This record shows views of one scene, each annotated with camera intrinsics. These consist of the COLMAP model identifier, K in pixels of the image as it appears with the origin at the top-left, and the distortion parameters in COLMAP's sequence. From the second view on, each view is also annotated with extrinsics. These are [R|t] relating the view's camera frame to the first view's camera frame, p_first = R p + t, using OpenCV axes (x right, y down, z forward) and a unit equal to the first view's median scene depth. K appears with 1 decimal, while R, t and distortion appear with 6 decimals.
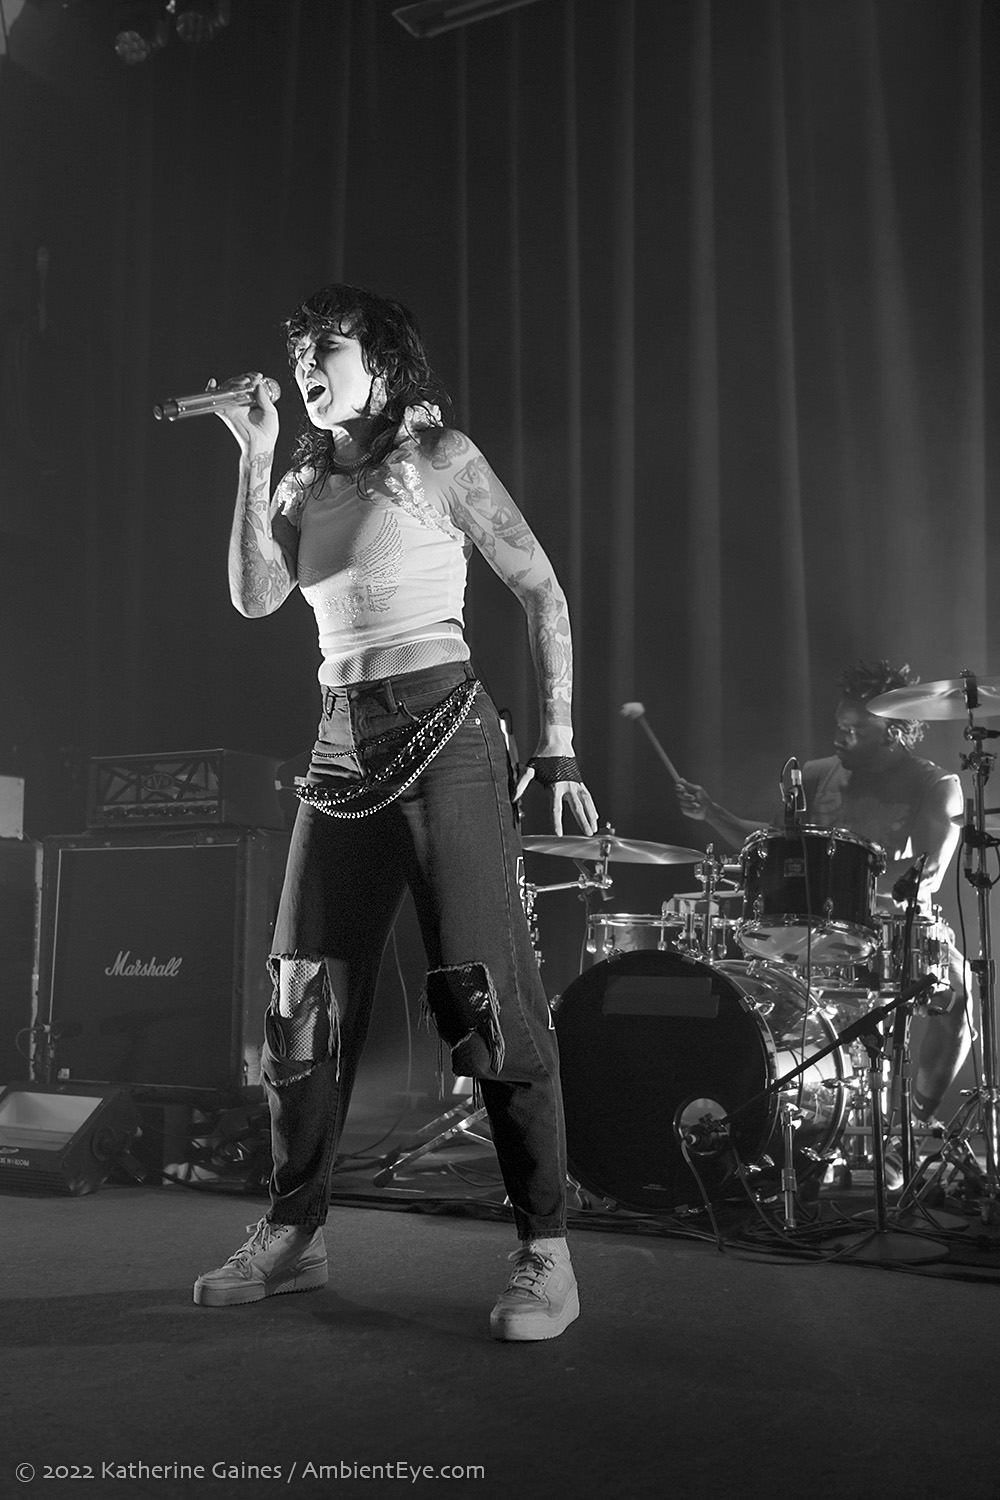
lens RADIAL K [[1512.7, 0, 500.1], [0, 1512.7, 751.7], [0, 0, 1]] dist [-0.026703, 0.000000]
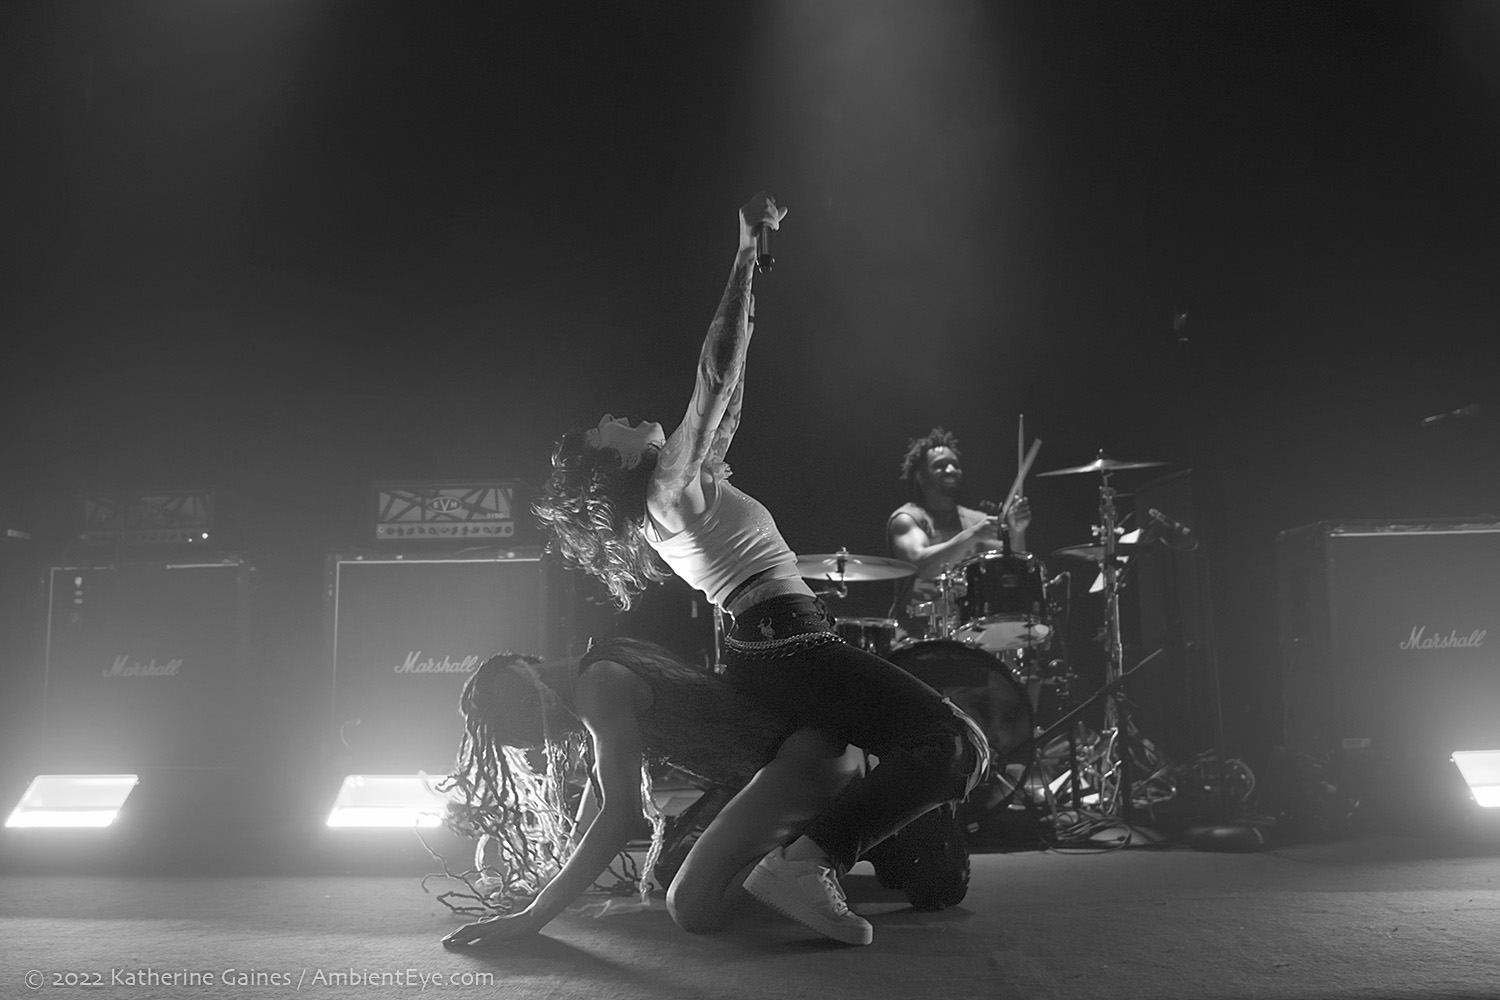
lens RADIAL K [[1055.6, 0, 748.9], [0, 1055.6, 506.7], [0, 0, 1]] dist [-0.052258, -0.000270]
pose [[0.902991, 0.039684, 0.427822, -0.360964], [-0.037874, 0.999201, -0.012745, 0.023198], [-0.427986, -0.004695, 0.903773, 0.174401]]
